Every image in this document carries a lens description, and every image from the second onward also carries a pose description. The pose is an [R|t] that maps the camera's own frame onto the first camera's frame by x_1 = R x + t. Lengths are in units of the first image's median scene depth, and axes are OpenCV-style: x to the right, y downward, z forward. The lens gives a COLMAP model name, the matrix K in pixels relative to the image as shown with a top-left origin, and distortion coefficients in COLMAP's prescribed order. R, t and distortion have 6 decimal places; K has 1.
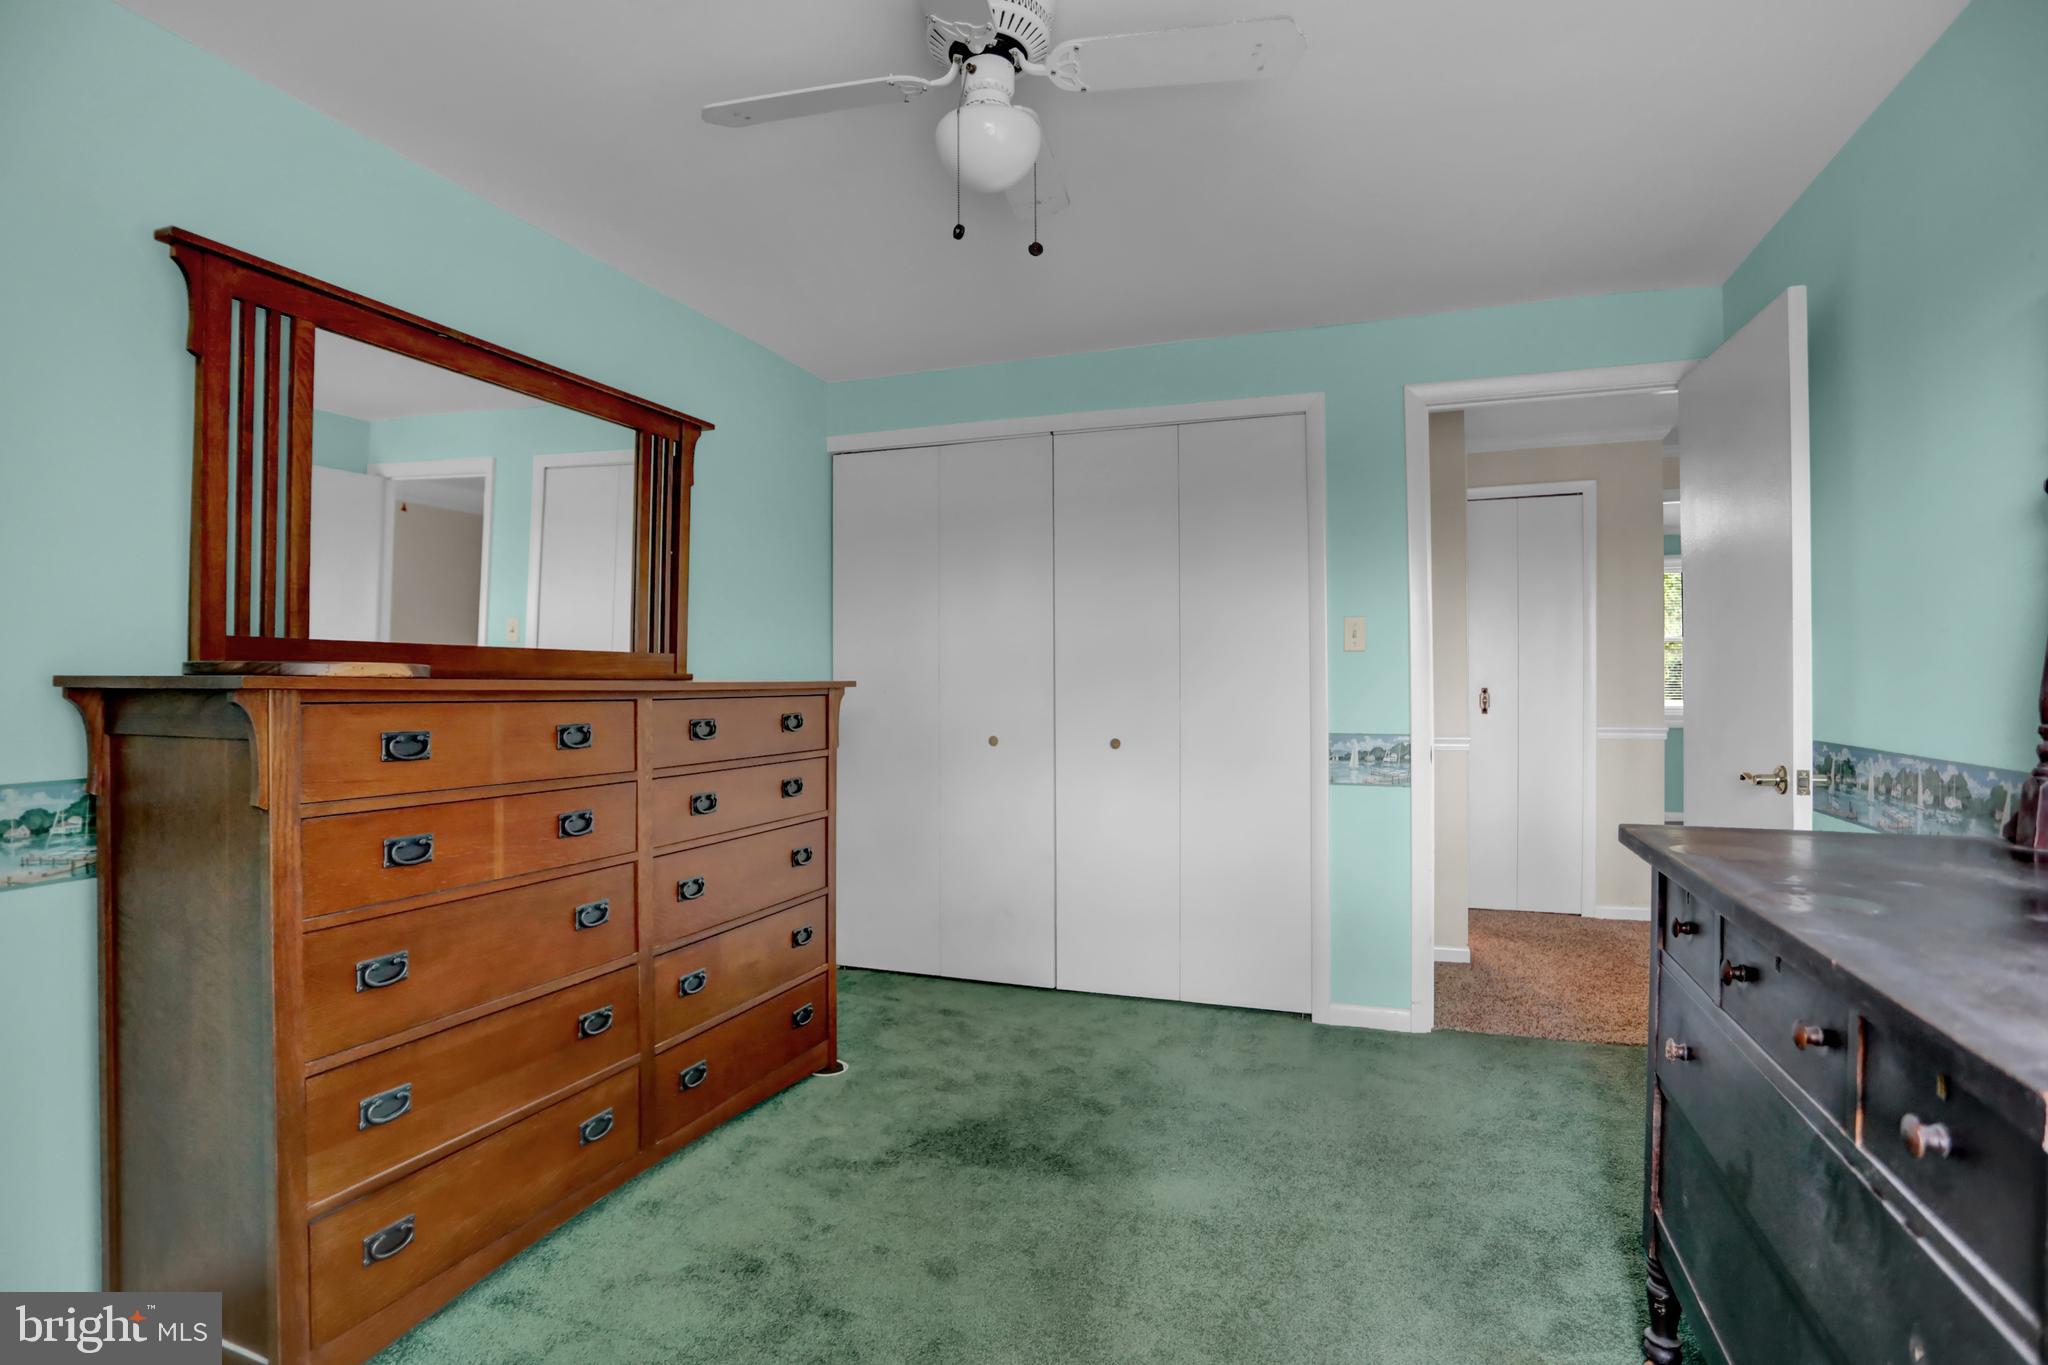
lens RADIAL K [[981.5, 0, 1032.9], [0, 981.5, 678.5], [0, 0, 1]] dist [-0.066109, 0.023276]
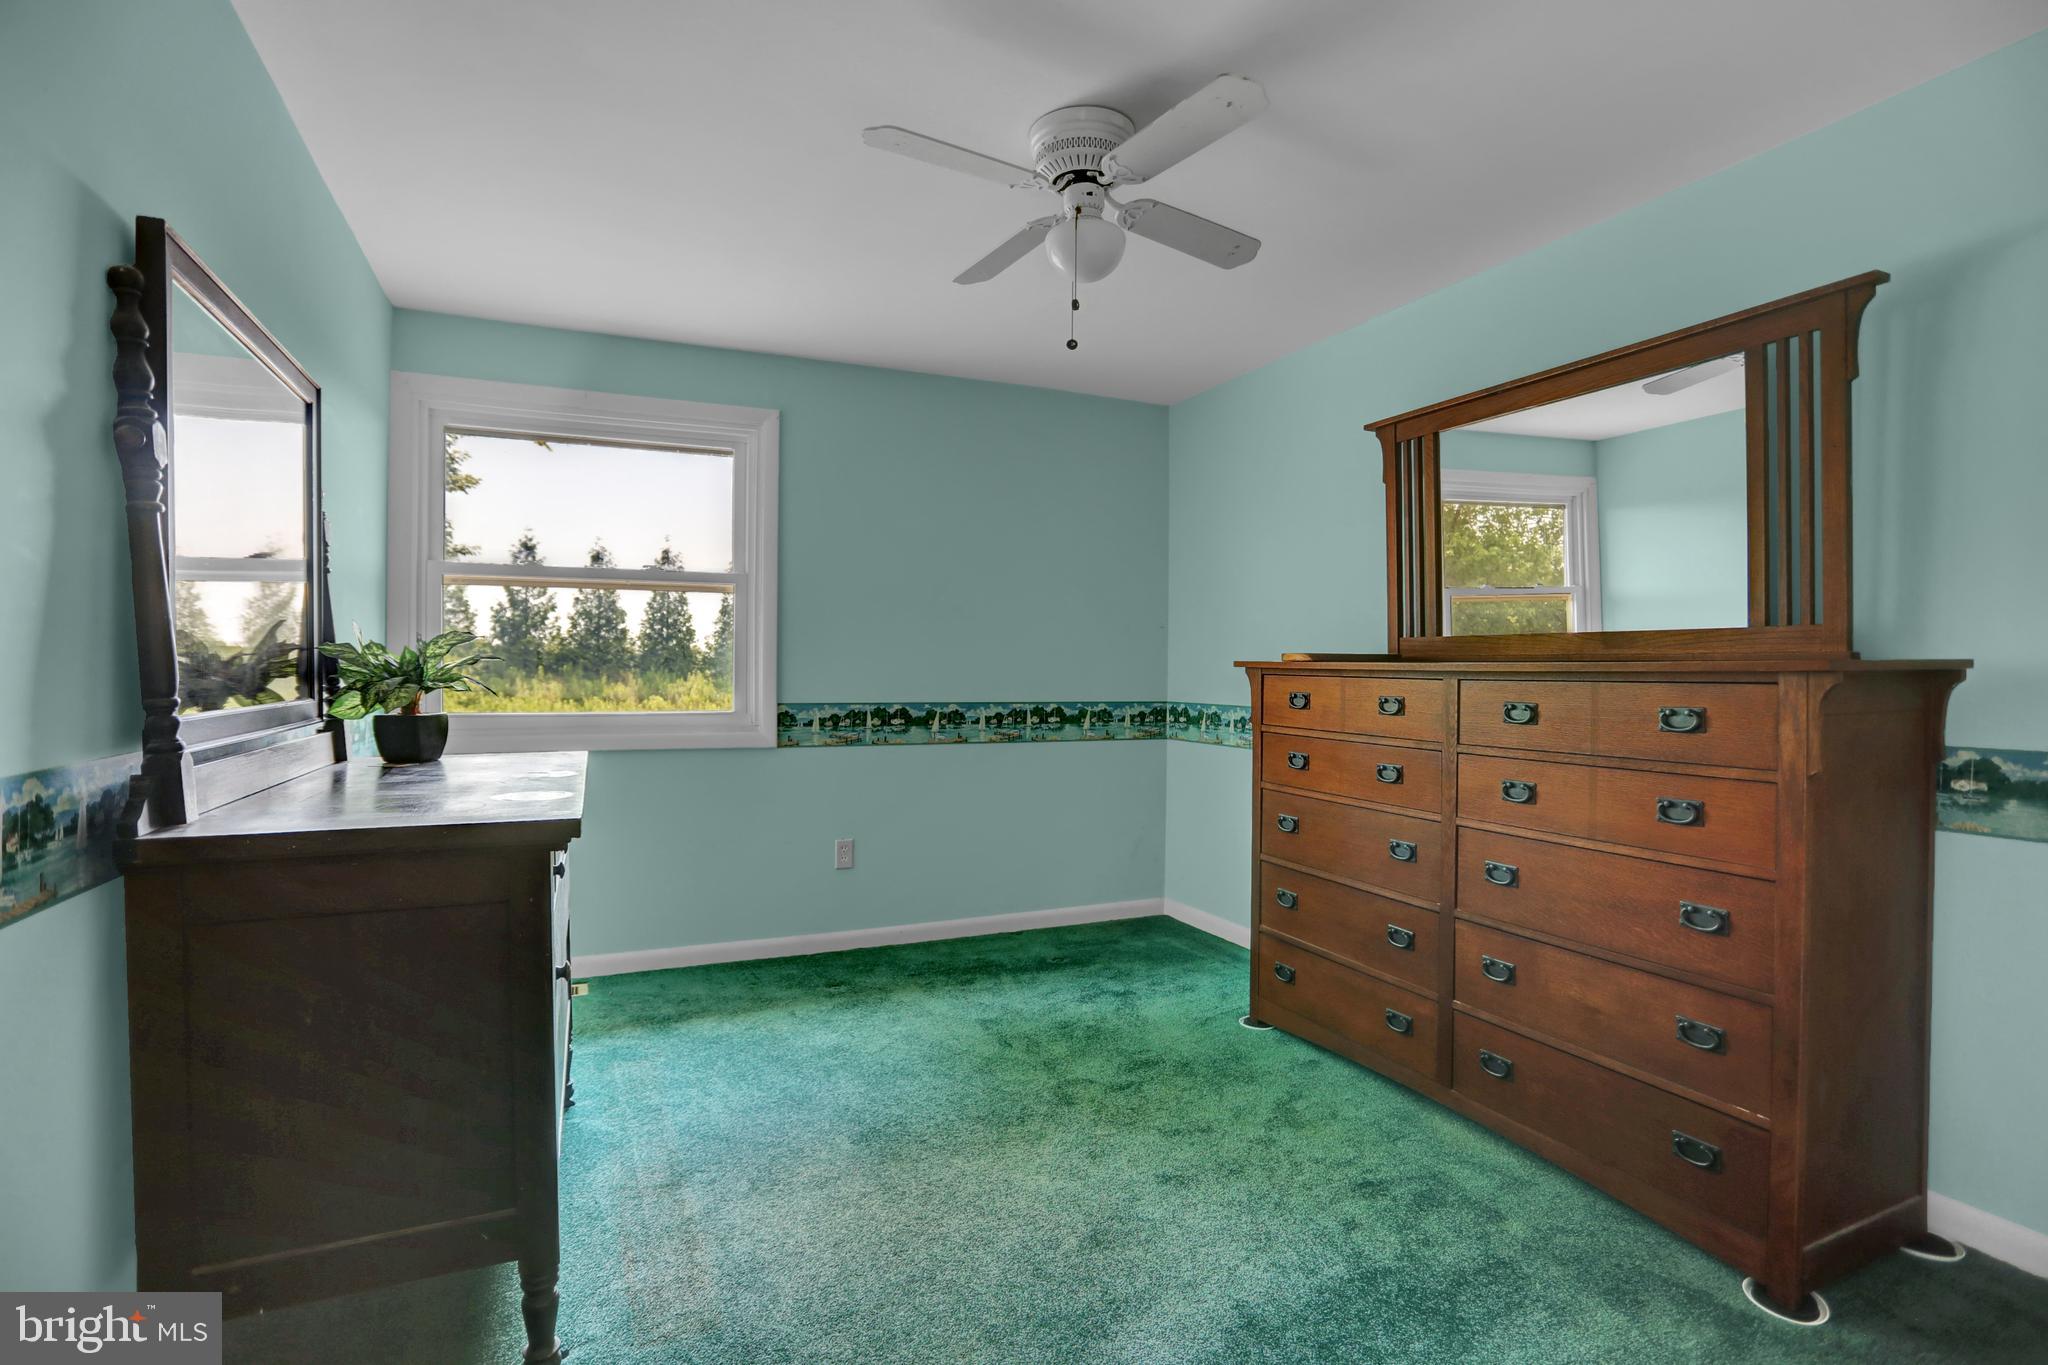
lens RADIAL K [[981.5, 0, 1032.9], [0, 981.5, 678.5], [0, 0, 1]] dist [-0.066109, 0.023276]
pose [[-0.714985, 0.001517, -0.699138, 0.650743], [0.002315, 0.999997, -0.000198, 0.018109], [0.699136, -0.001760, -0.714986, 1.340898]]
